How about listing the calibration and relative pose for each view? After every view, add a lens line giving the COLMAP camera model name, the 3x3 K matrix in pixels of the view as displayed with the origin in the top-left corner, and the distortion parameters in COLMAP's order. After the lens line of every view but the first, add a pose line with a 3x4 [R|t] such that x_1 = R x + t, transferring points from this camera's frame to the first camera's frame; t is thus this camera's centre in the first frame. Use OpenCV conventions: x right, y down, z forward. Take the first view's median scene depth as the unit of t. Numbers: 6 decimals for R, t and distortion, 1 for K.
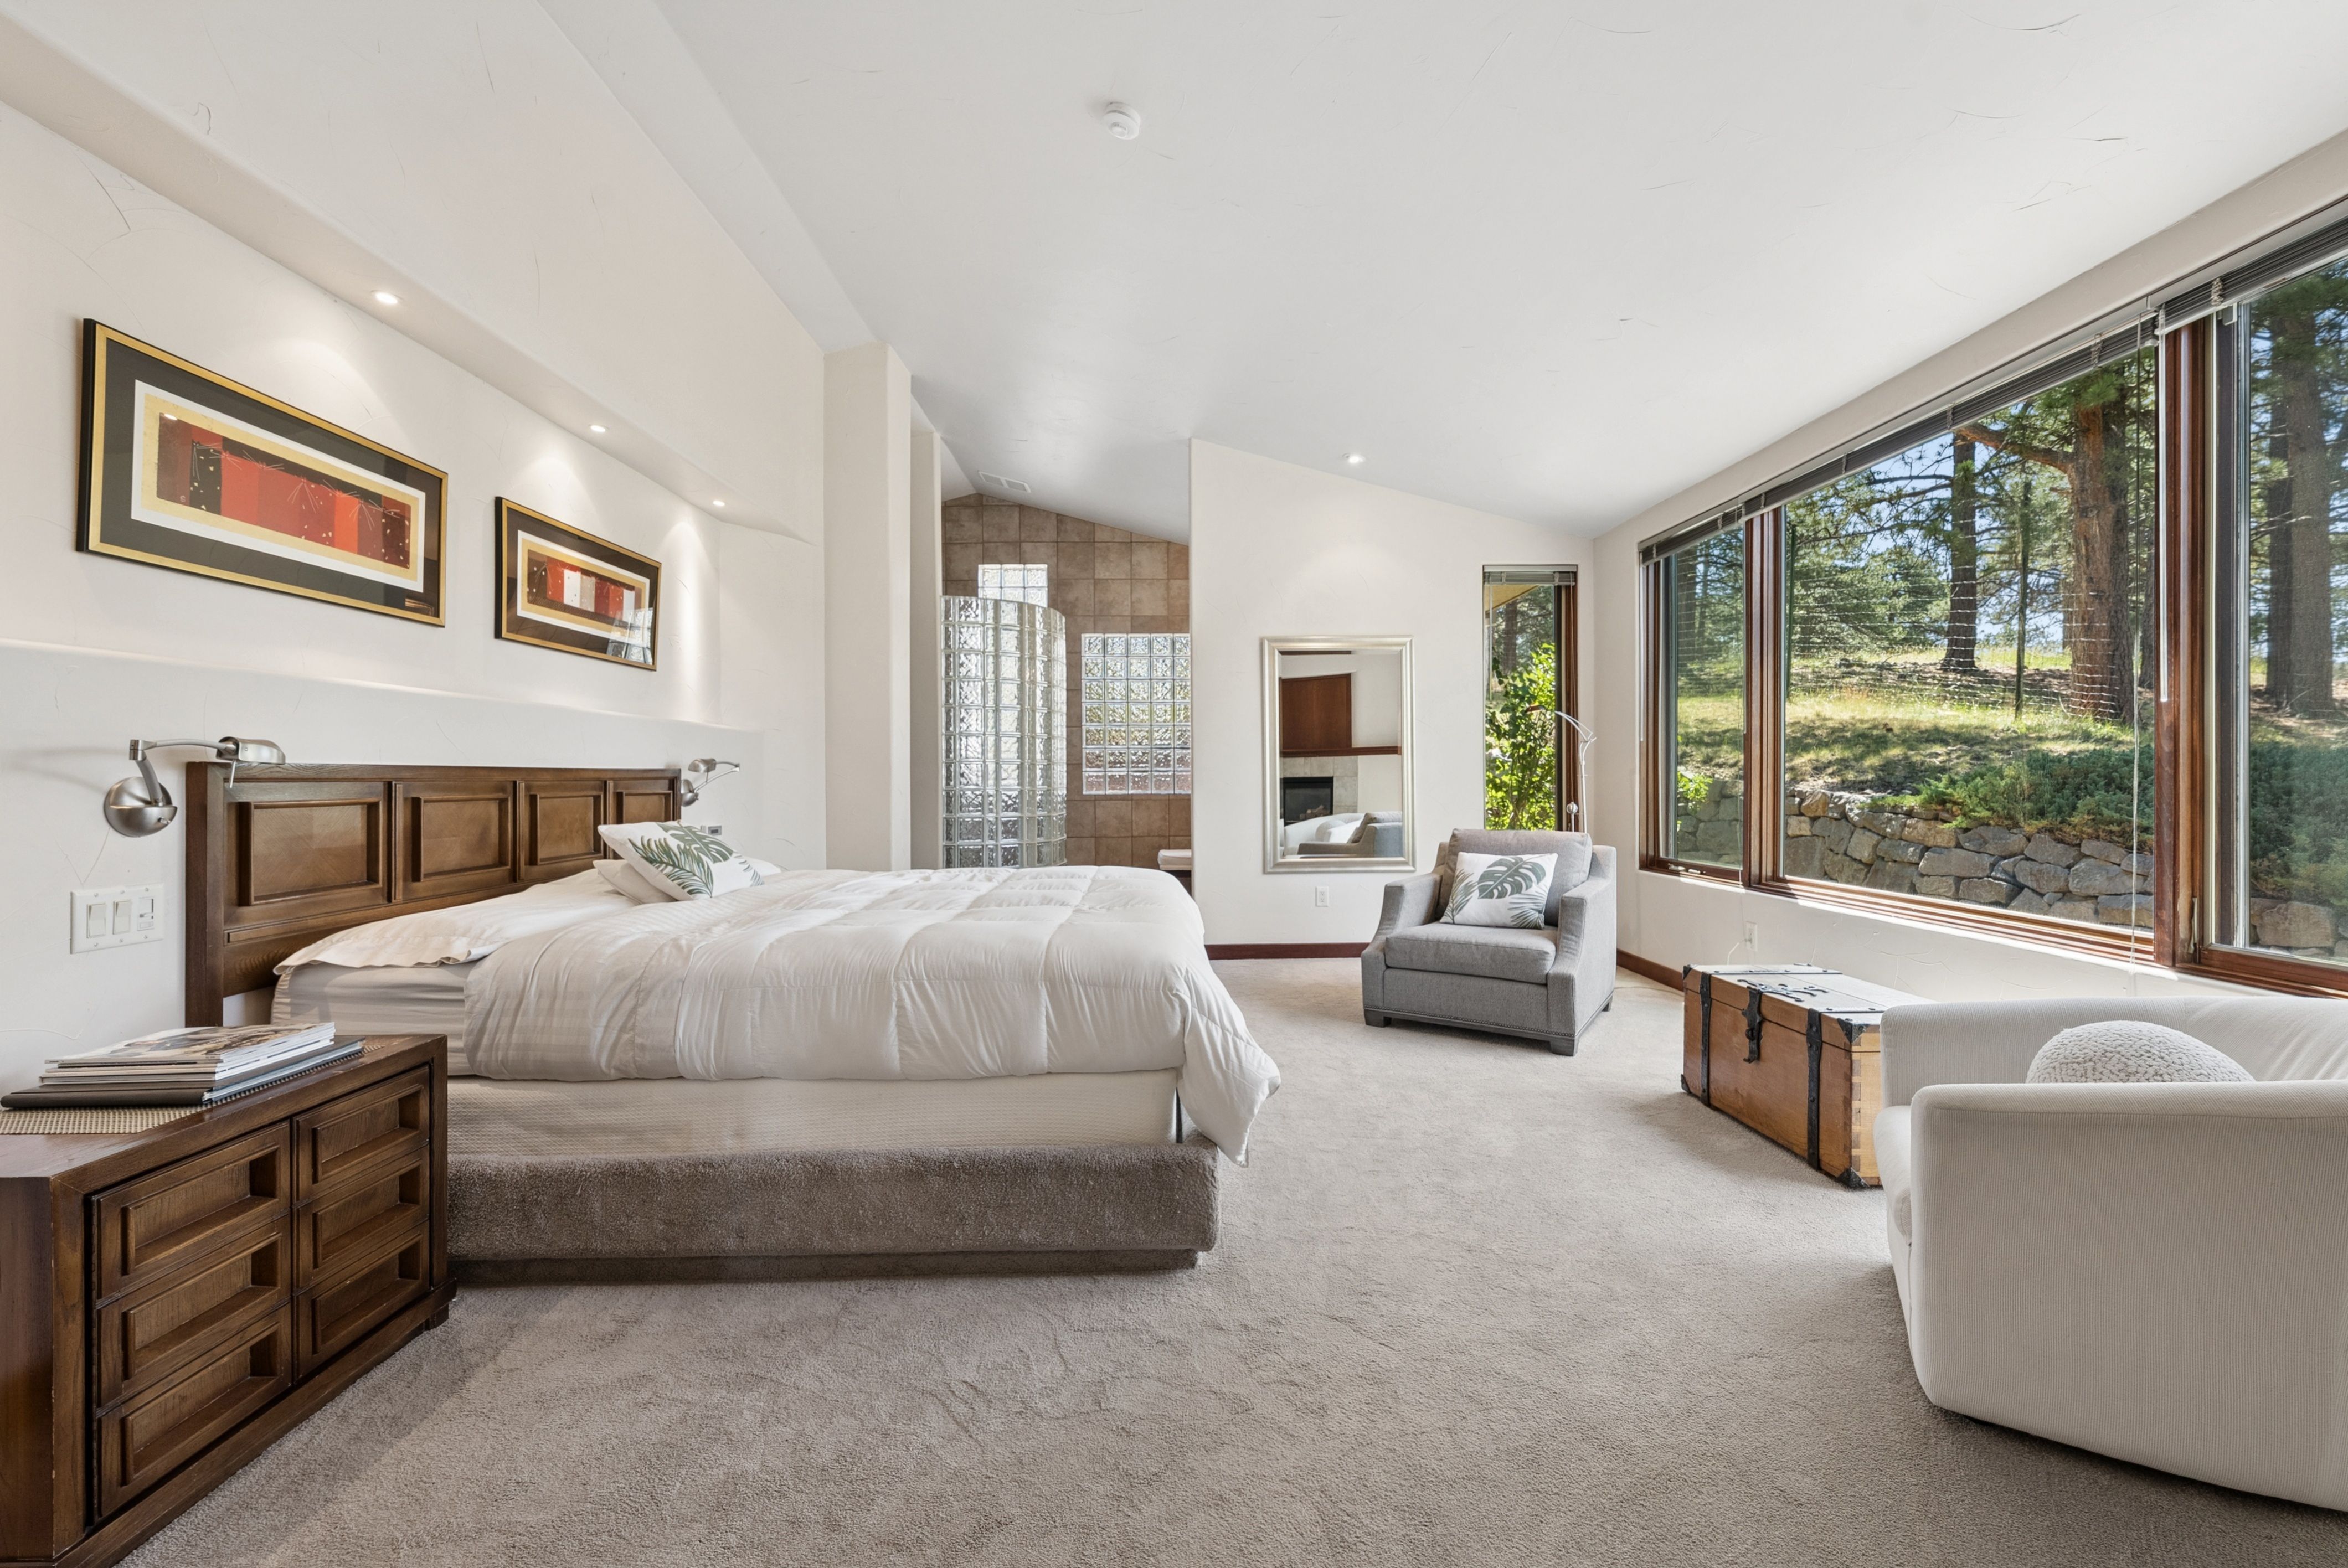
lens RADIAL K [[963.3, 0, 1174.4], [0, 963.3, 782.9], [0, 0, 1]] dist [0.000891, -0.000695]
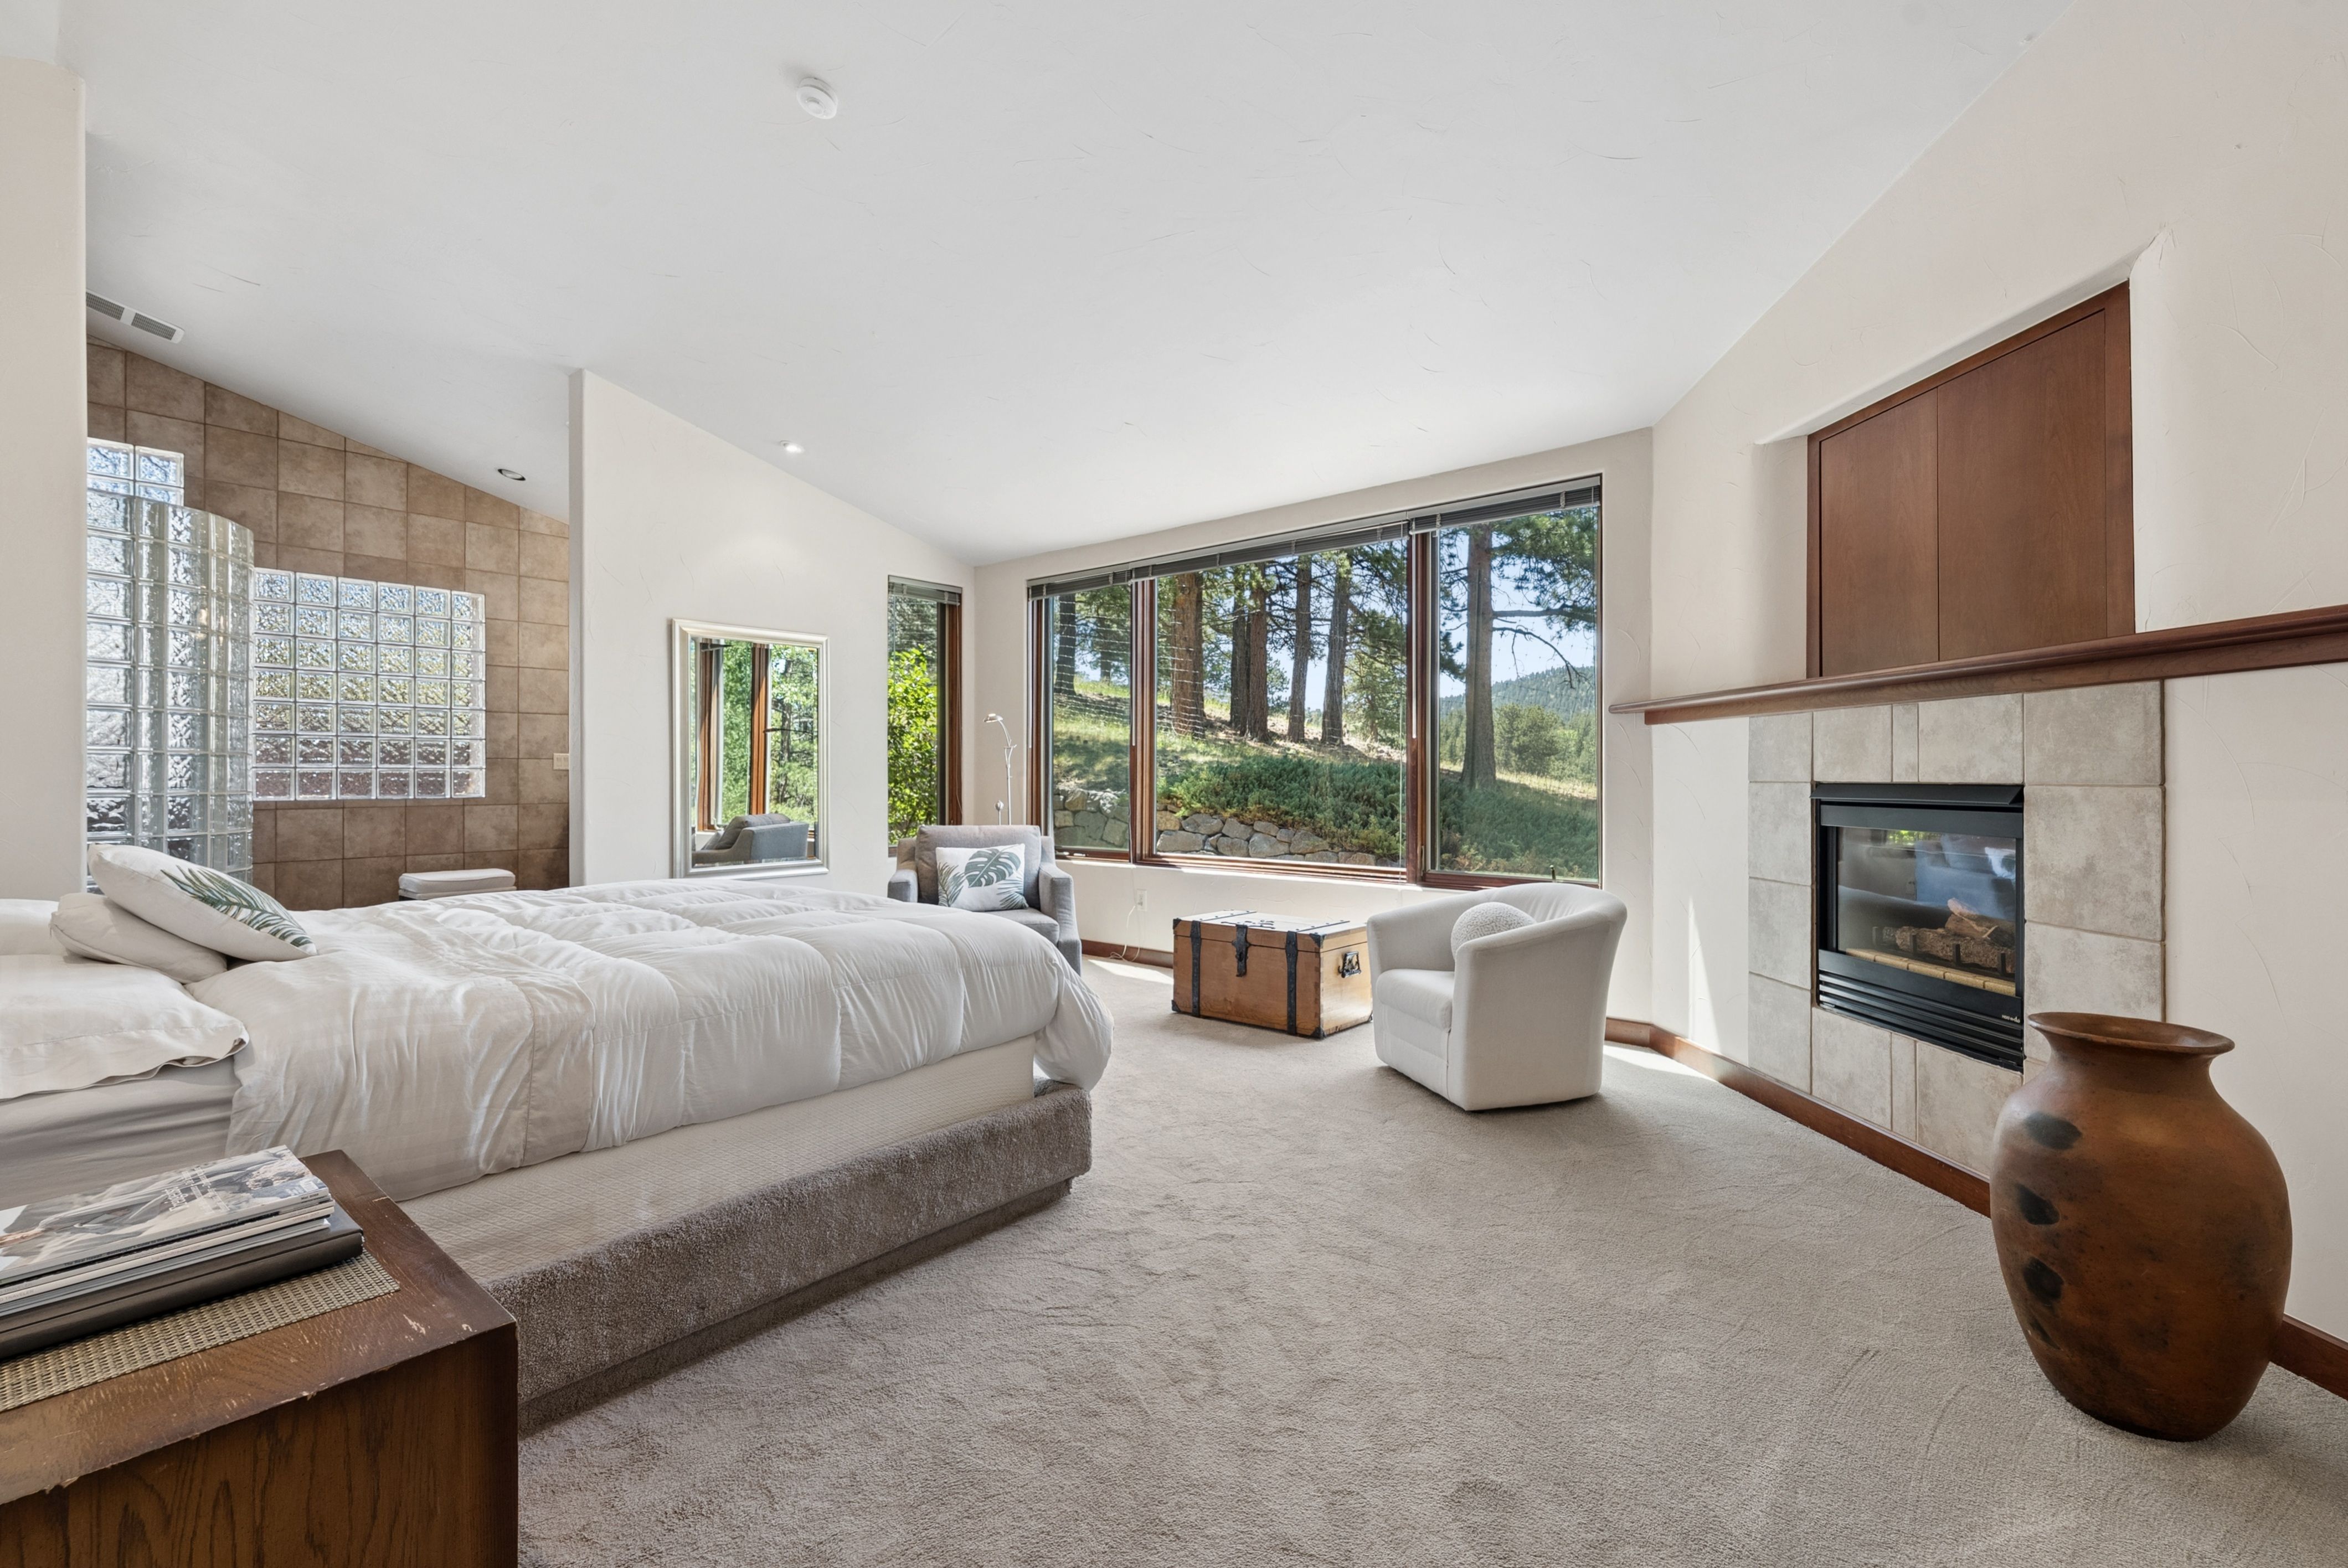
lens RADIAL K [[1037.6, 0, 1177.2], [0, 1037.6, 781.6], [0, 0, 1]] dist [0.002455, -0.000368]
pose [[0.657881, 0.001510, 0.753121, -0.592158], [0.000410, 0.999997, -0.002363, 0.001092], [-0.753122, 0.001864, 0.657878, 0.043387]]
